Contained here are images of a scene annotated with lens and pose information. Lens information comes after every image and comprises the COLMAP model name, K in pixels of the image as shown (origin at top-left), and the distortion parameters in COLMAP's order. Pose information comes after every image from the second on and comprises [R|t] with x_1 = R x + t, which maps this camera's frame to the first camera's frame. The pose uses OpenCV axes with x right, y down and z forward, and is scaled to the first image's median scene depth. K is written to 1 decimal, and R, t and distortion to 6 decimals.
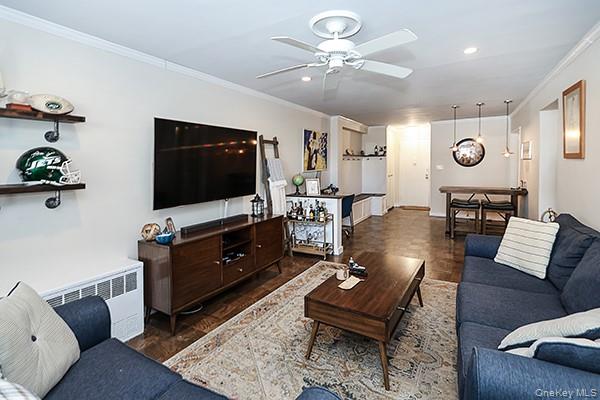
lens RADIAL K [[300.9, 0, 311.3], [0, 300.9, 185.7], [0, 0, 1]] dist [-0.000507, -0.000033]
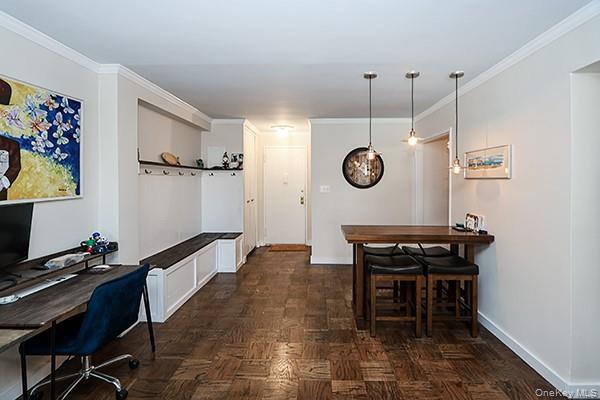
lens RADIAL K [[296.9, 0, 323.1], [0, 296.9, 184.4], [0, 0, 1]] dist [-0.000929, -0.000725]
pose [[0.883815, 0.008702, 0.467756, 0.141271], [0.020498, 0.998146, -0.057301, -0.039638], [-0.467387, 0.060232, 0.881998, 0.500755]]
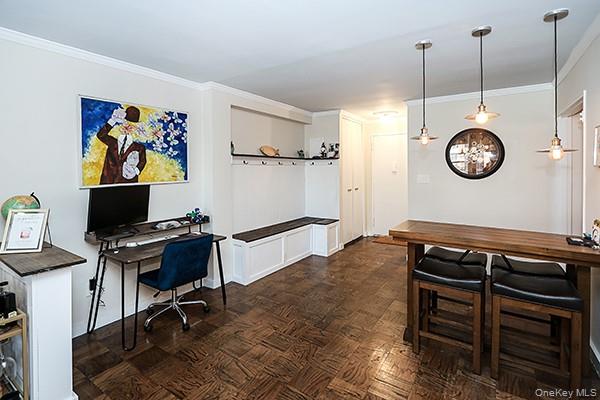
lens RADIAL K [[303.2, 0, 299.5], [0, 303.2, 173.5], [0, 0, 1]] dist [-0.000085, -0.000068]
pose [[0.994678, 0.013905, -0.102090, 0.289961], [-0.019696, 0.998240, -0.055941, -0.039846], [0.101133, 0.057654, 0.993201, 0.463838]]
